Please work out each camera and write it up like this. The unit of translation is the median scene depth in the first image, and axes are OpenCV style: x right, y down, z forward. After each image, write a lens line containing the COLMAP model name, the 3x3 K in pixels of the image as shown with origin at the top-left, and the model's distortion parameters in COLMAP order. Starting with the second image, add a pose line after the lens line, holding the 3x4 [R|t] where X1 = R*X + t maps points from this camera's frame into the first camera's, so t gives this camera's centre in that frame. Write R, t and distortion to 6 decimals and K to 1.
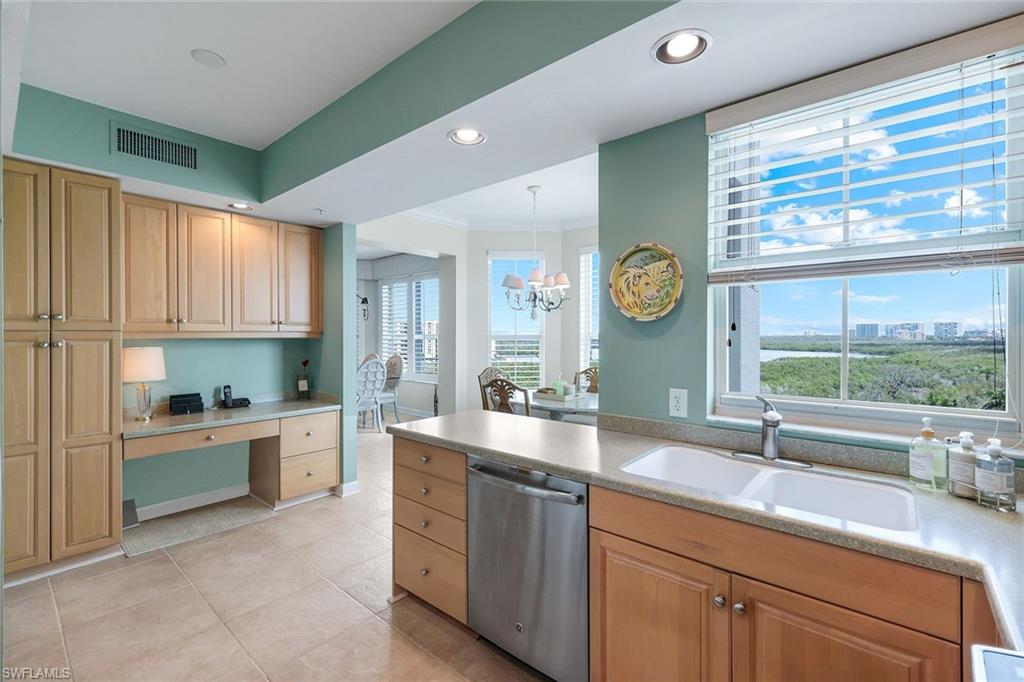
lens RADIAL K [[448.4, 0, 512.0], [0, 448.4, 341.0], [0, 0, 1]] dist [0.000141, 0.000006]
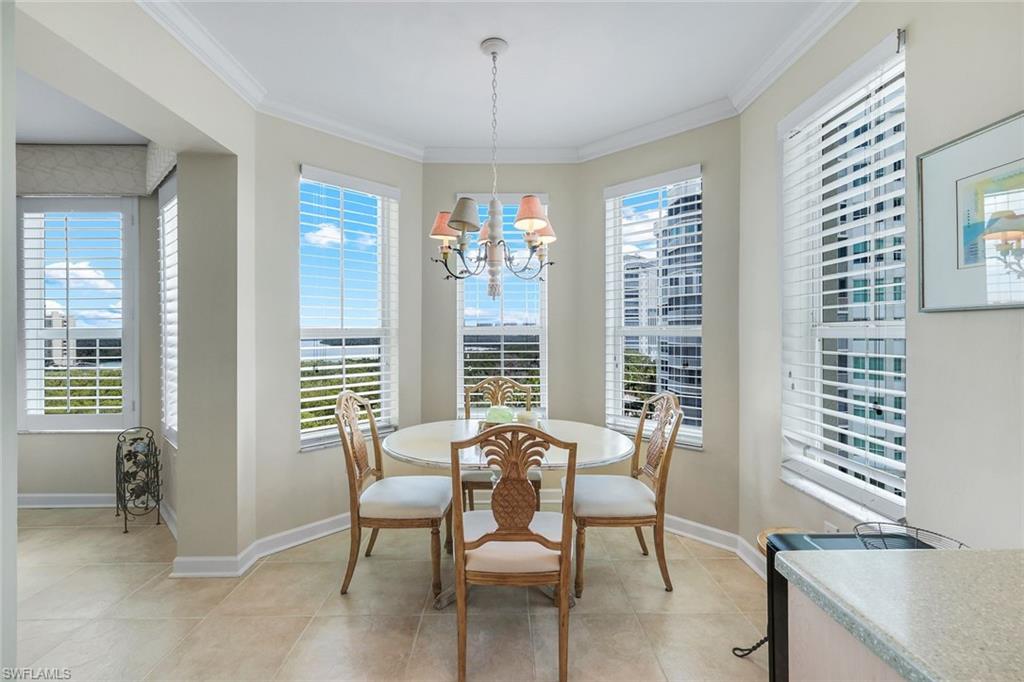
lens RADIAL K [[462.8, 0, 512.0], [0, 462.8, 341.0], [0, 0, 1]] dist [-0.000712, -0.000051]
pose [[0.749050, -0.007634, 0.662470, -0.308774], [0.006589, 0.999970, 0.004073, -0.001287], [-0.662481, 0.001314, 0.749077, 0.618620]]
